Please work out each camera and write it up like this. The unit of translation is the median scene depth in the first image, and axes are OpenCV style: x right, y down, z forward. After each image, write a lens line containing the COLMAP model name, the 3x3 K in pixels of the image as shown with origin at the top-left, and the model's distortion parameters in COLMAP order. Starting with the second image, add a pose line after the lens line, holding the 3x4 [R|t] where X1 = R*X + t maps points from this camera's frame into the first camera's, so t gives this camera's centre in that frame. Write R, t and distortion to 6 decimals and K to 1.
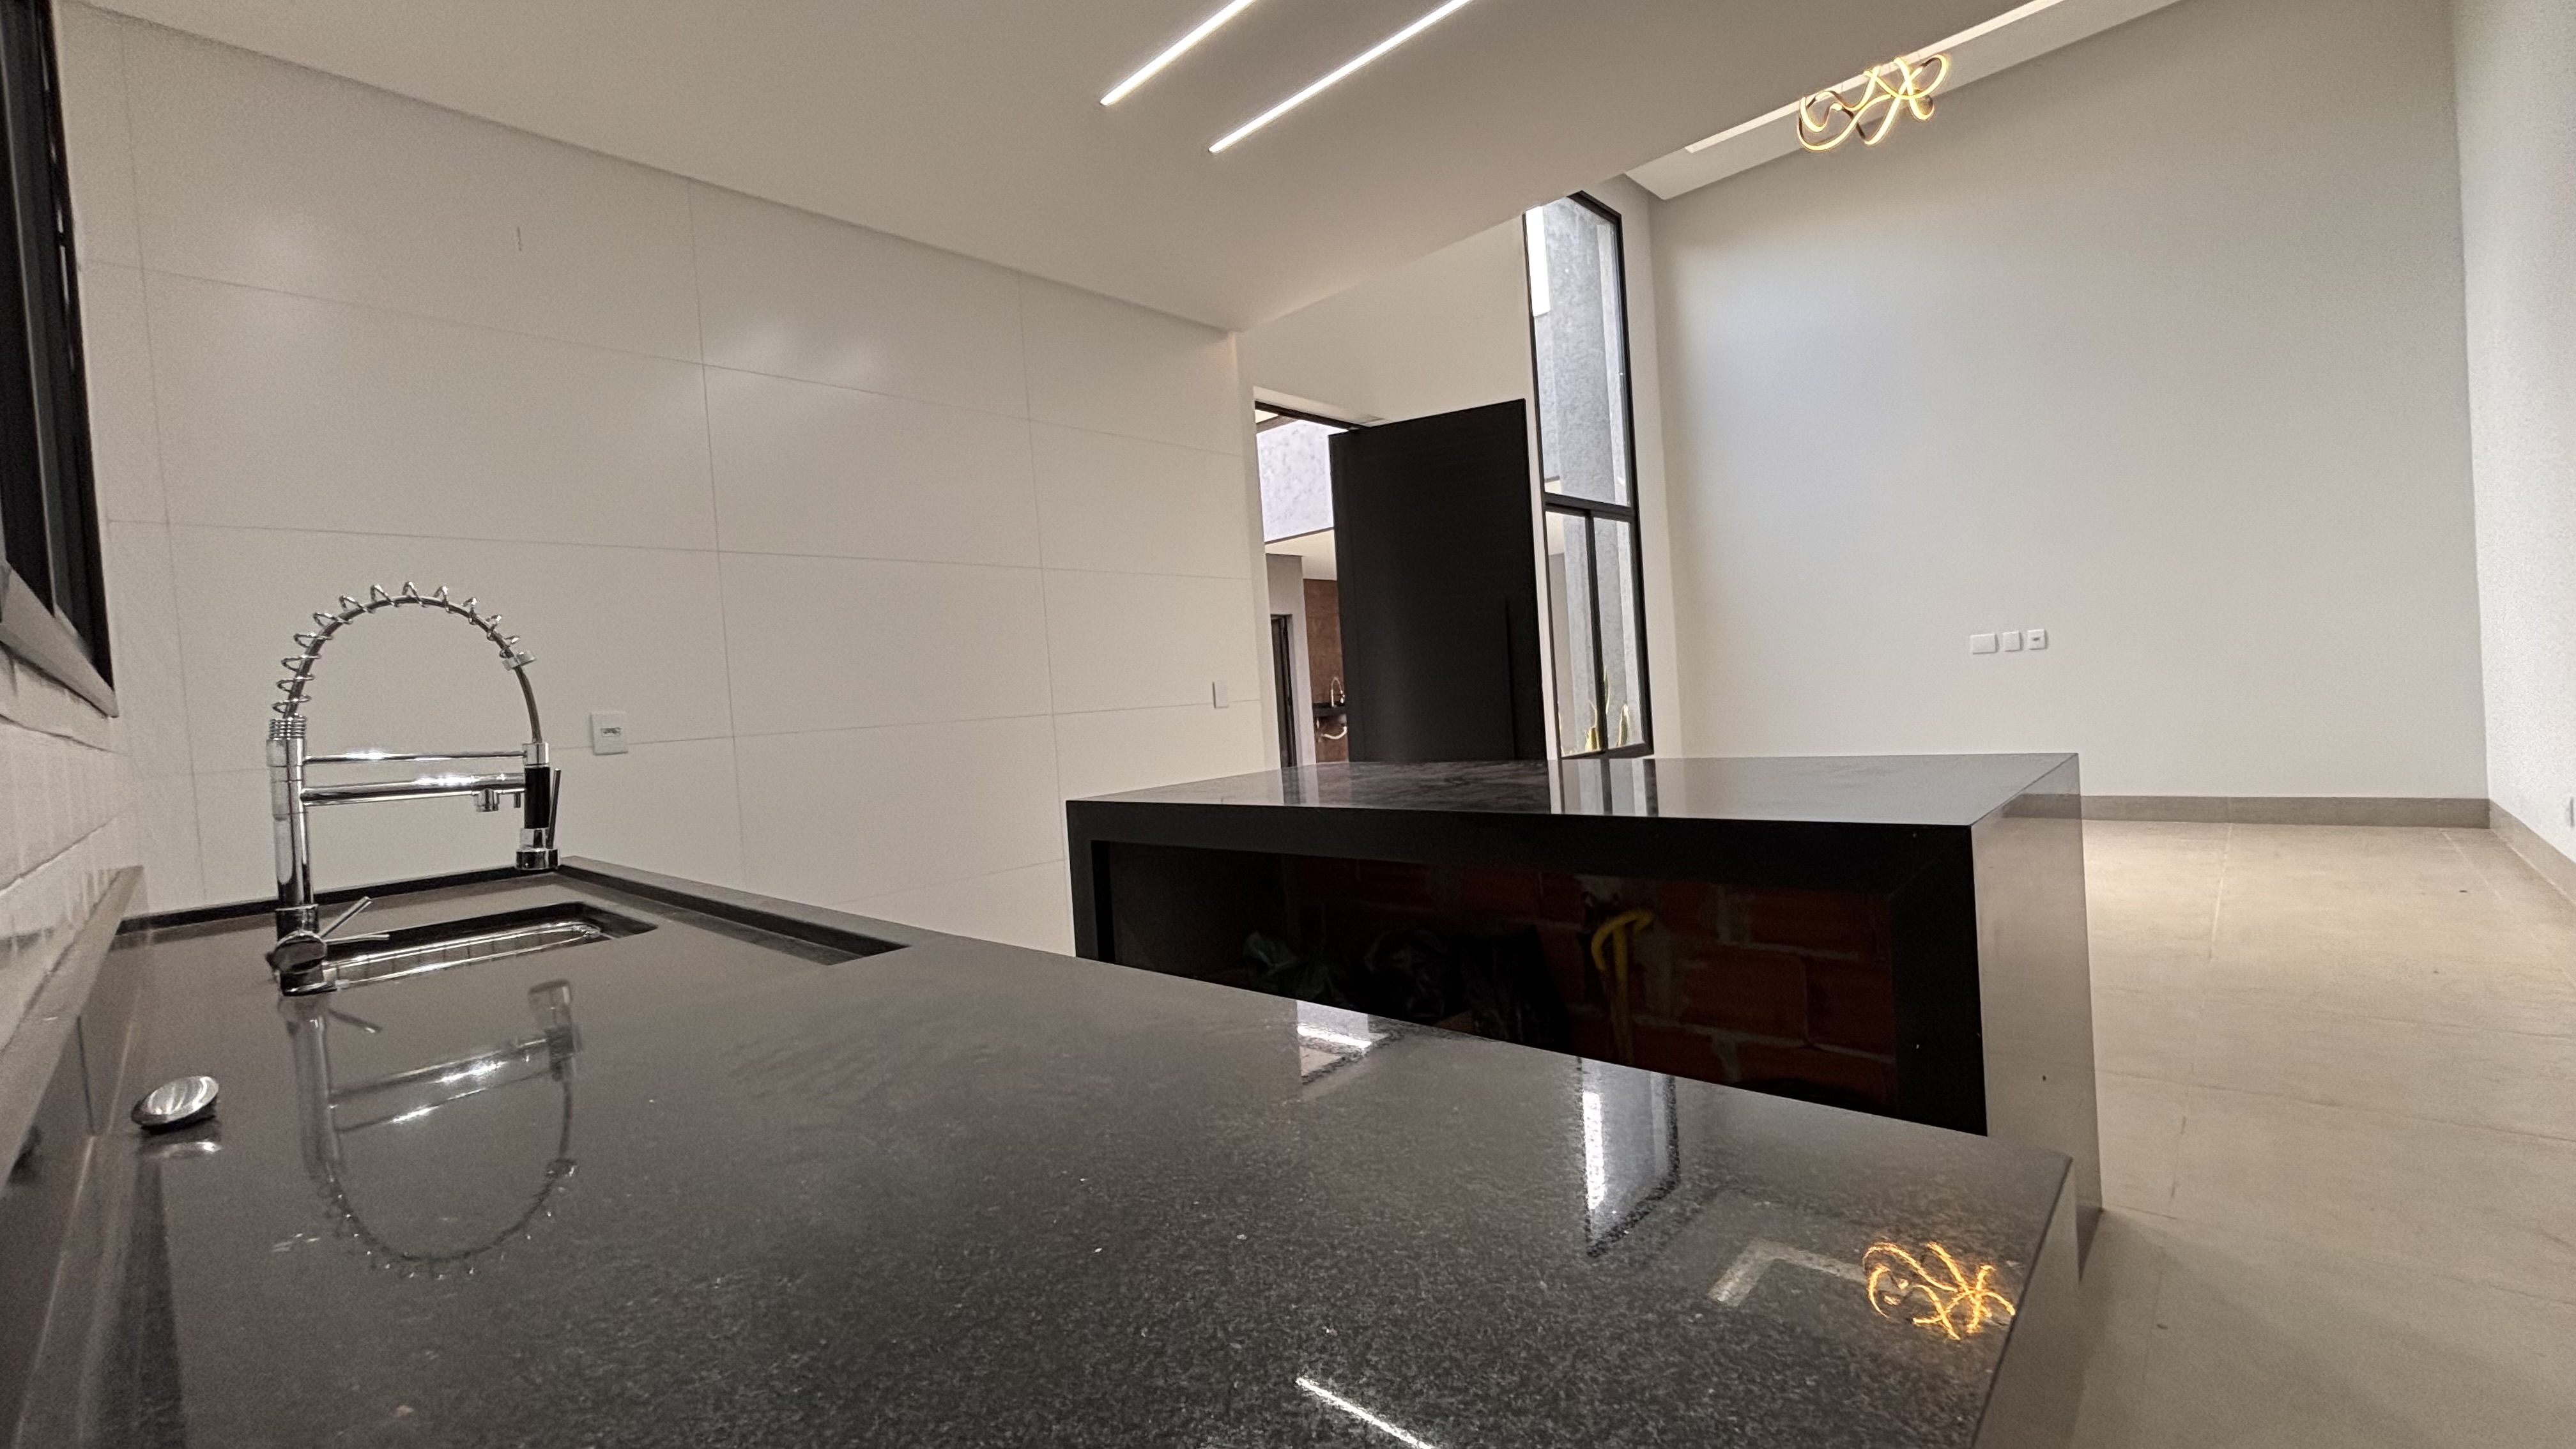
lens RADIAL K [[1042.5, 0, 1295.9], [0, 1042.5, 721.9], [0, 0, 1]] dist [-0.001135, 0.002769]
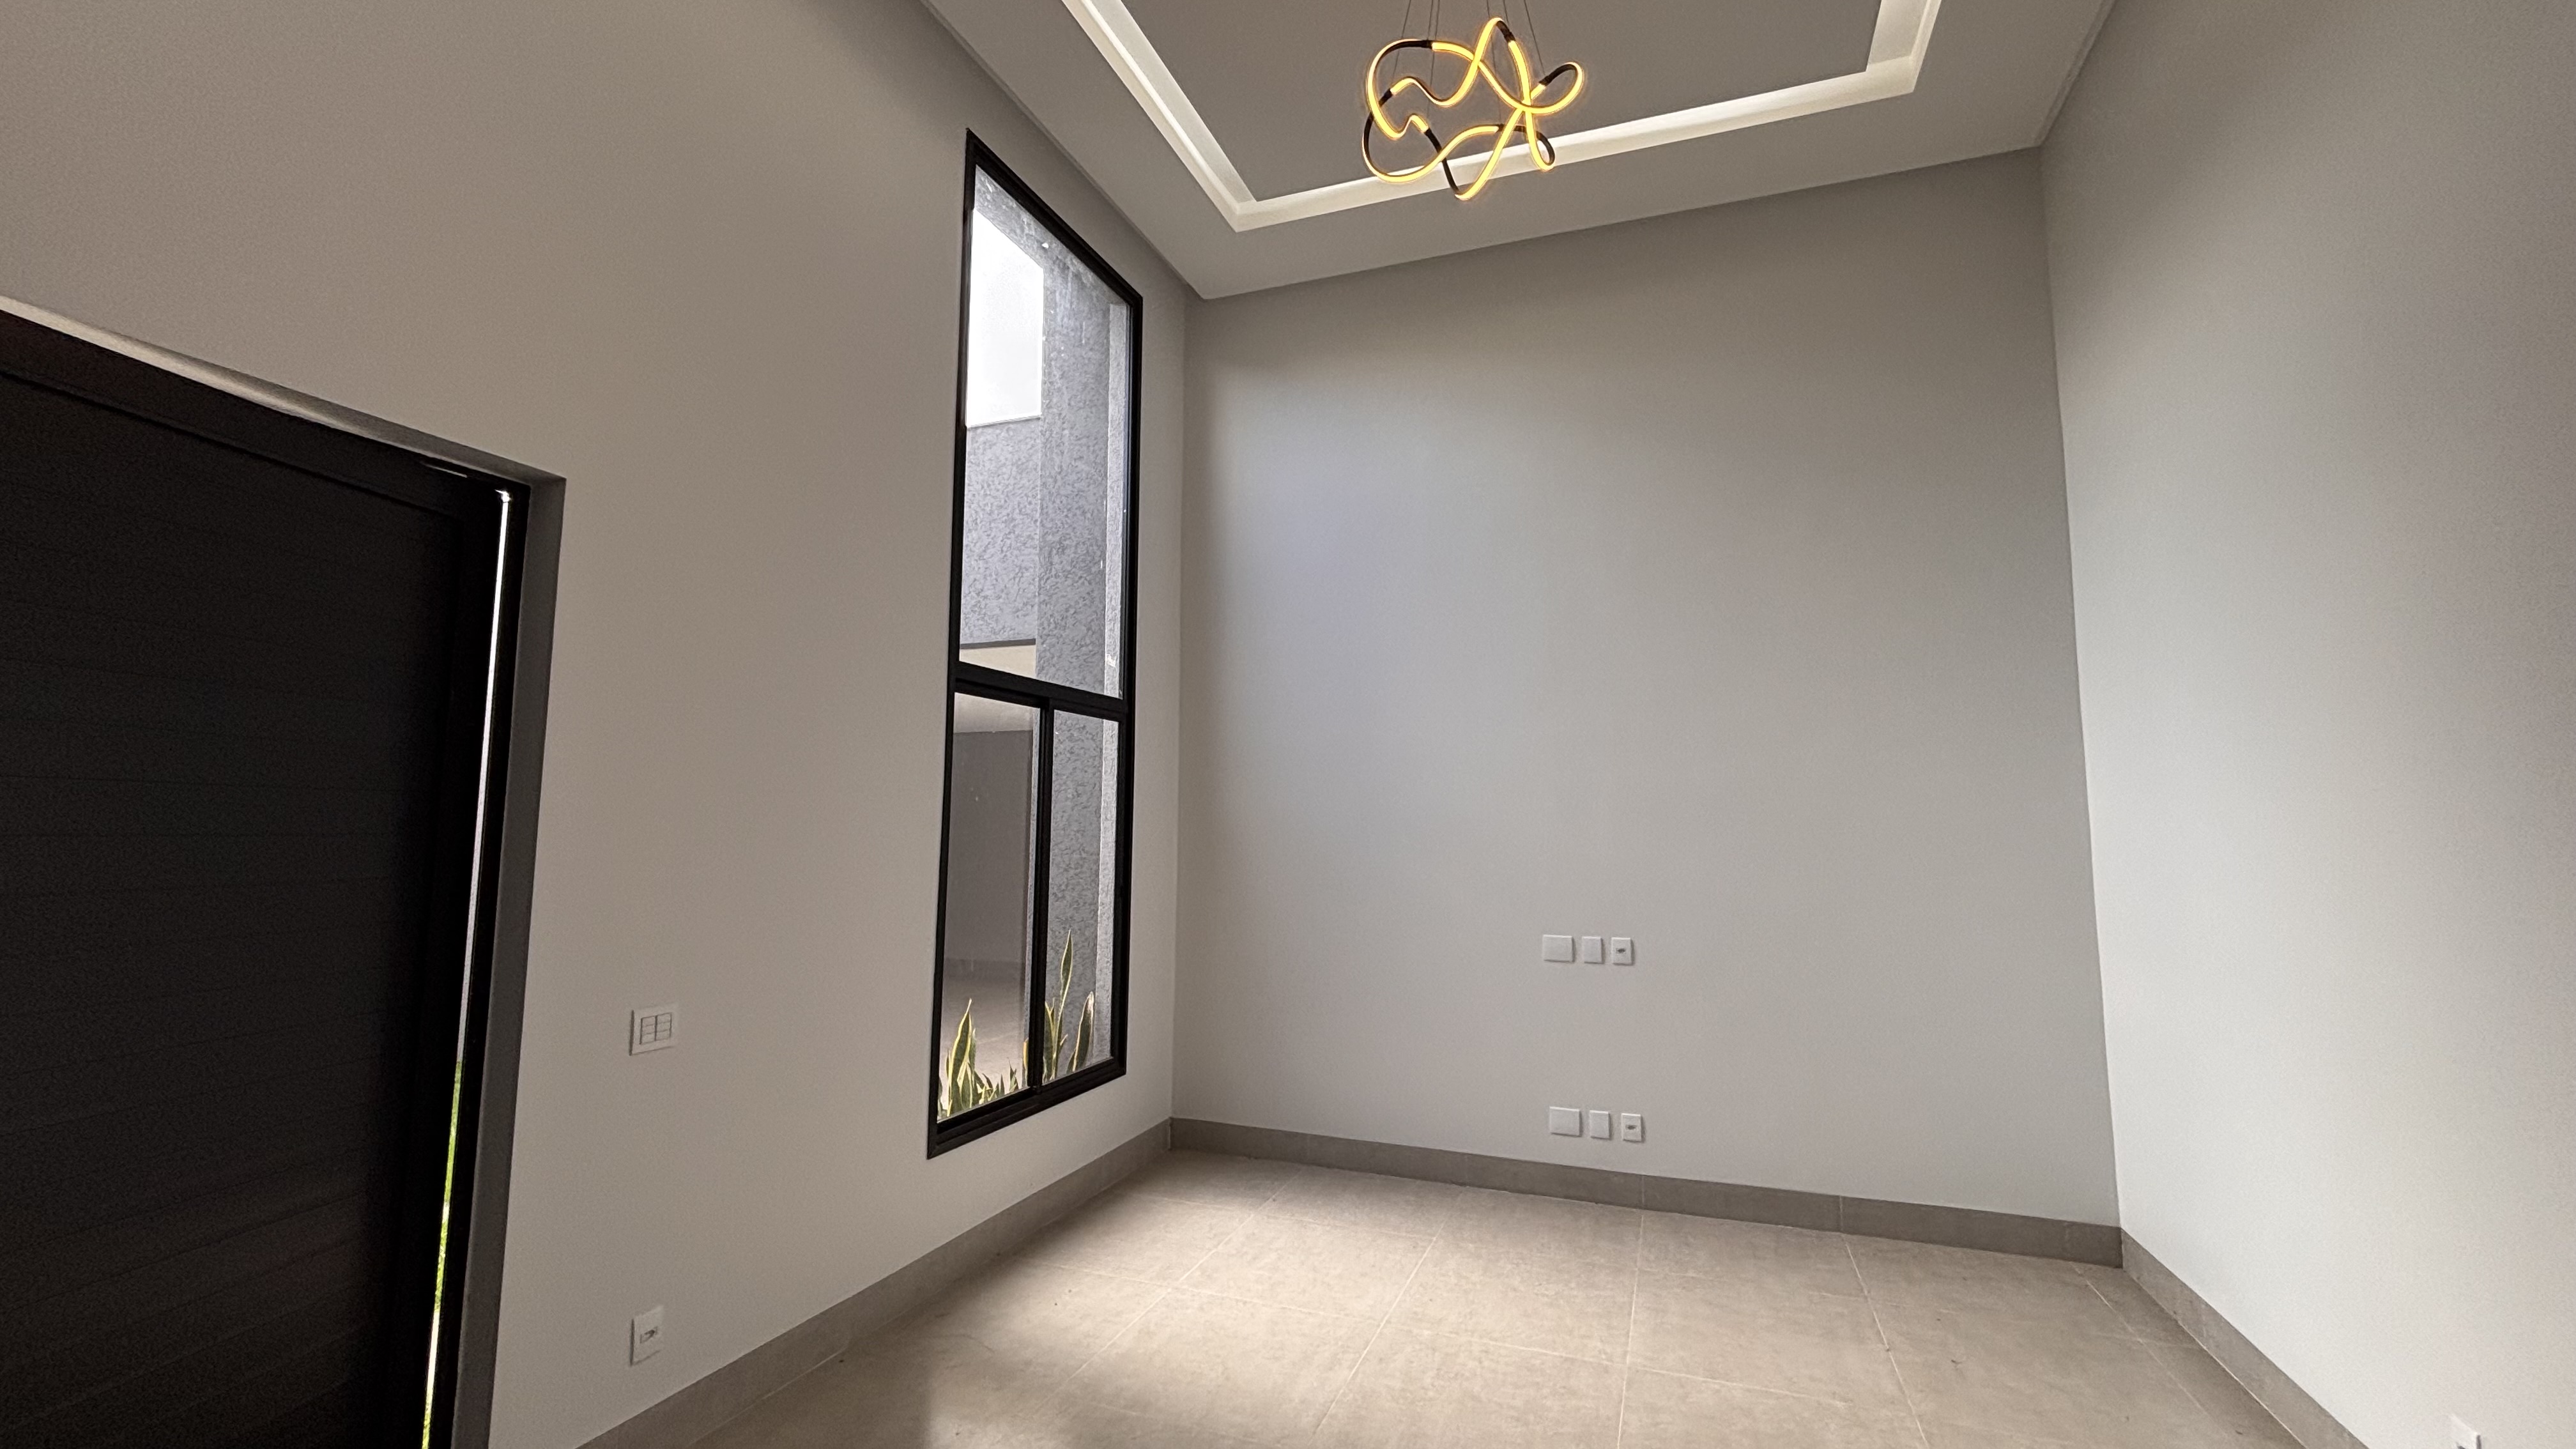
lens RADIAL K [[1042.5, 0, 1288.8], [0, 1042.5, 725.1], [0, 0, 1]] dist [-0.001135, 0.002769]
pose [[0.923783, 0.115745, 0.365005, 0.177568], [-0.063613, 0.986364, -0.151785, -0.094837], [-0.377596, 0.116997, 0.918549, 0.339569]]
